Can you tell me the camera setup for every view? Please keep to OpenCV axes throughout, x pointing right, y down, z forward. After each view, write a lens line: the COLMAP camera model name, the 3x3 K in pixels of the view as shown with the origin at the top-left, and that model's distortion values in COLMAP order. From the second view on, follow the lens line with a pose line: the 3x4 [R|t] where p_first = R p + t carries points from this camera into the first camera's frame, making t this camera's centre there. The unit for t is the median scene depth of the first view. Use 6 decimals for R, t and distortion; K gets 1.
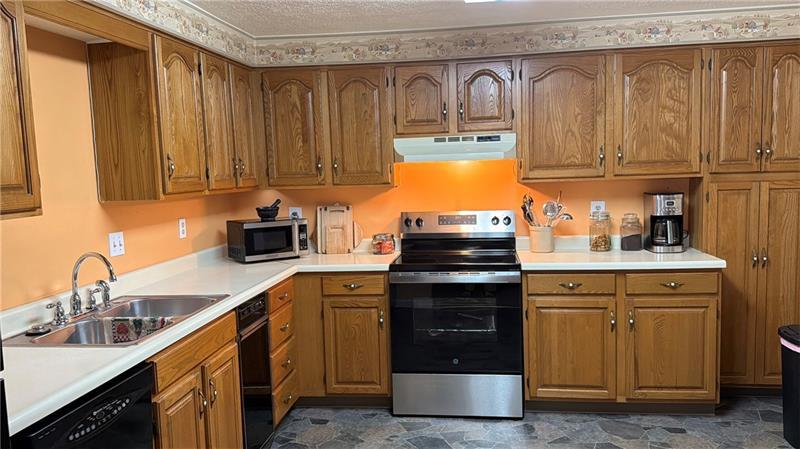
lens RADIAL K [[630.8, 0, 396.9], [0, 630.8, 226.8], [0, 0, 1]] dist [0.078573, -0.106712]
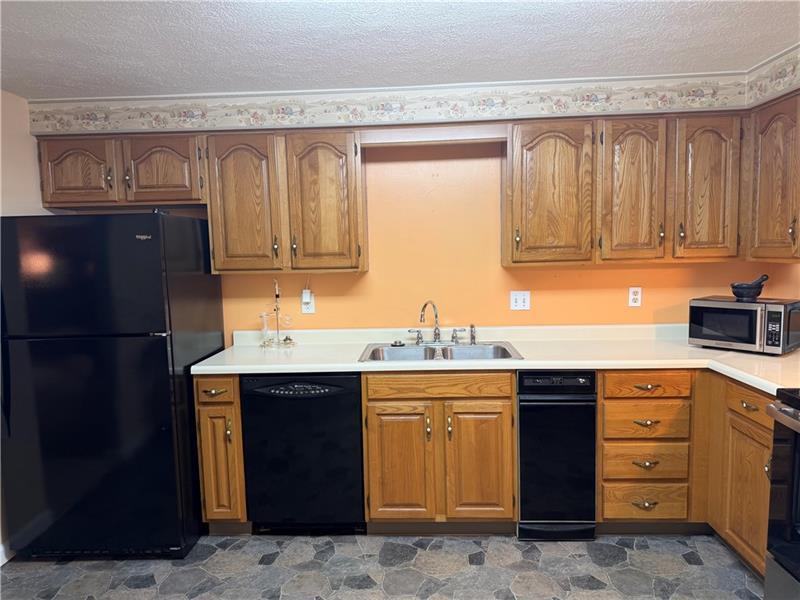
lens RADIAL K [[561.8, 0, 400.7], [0, 561.8, 301.8], [0, 0, 1]] dist [0.049070, -0.057205]
pose [[0.070549, 0.119469, -0.990328, 0.503164], [-0.069969, 0.990949, 0.114559, -0.064014], [0.995051, 0.061211, 0.078269, 0.554476]]
